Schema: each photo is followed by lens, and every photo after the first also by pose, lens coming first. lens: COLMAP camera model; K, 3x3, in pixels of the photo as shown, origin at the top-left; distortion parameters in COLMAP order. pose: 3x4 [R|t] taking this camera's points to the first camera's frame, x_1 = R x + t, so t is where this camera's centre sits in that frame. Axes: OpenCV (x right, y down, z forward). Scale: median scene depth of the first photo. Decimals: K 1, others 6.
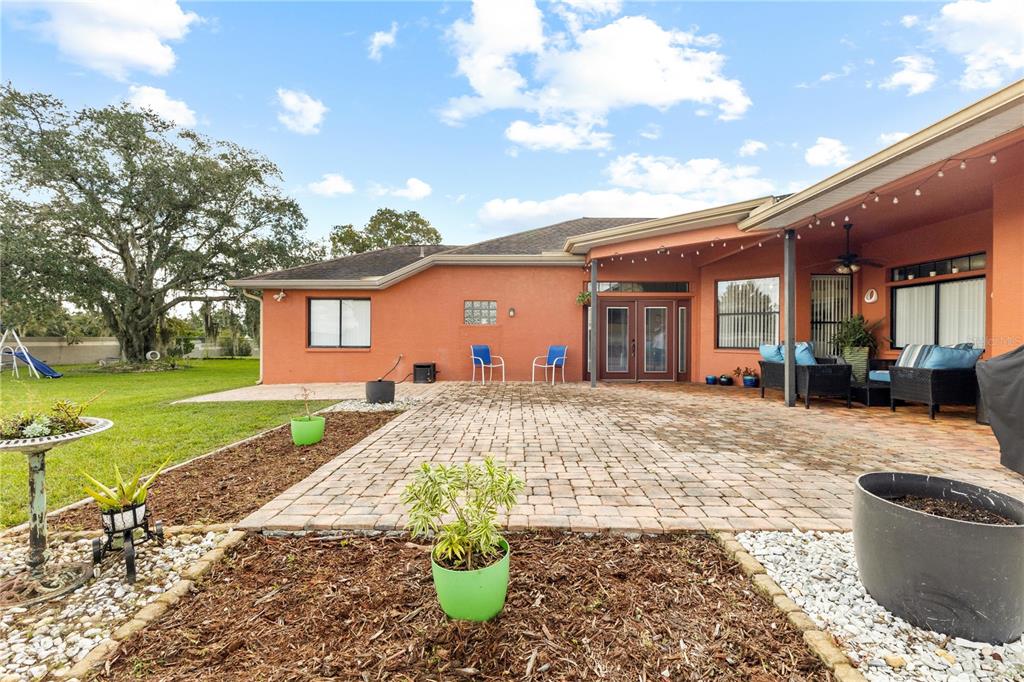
lens RADIAL K [[465.1, 0, 506.4], [0, 465.1, 340.2], [0, 0, 1]] dist [0.005463, -0.001459]
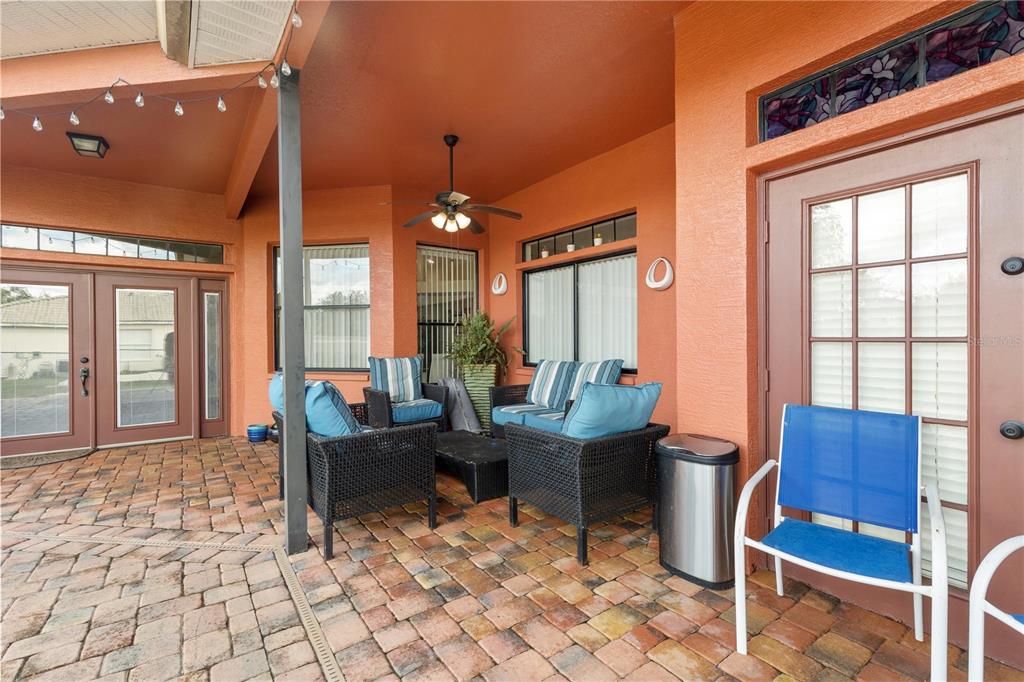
lens RADIAL K [[465.1, 0, 514.4], [0, 465.1, 337.0], [0, 0, 1]] dist [0.005463, -0.001459]
pose [[0.805402, -0.007963, 0.592675, 0.438202], [0.015143, 0.999860, -0.007143, -0.016882], [-0.592535, 0.014728, 0.805410, 0.494598]]
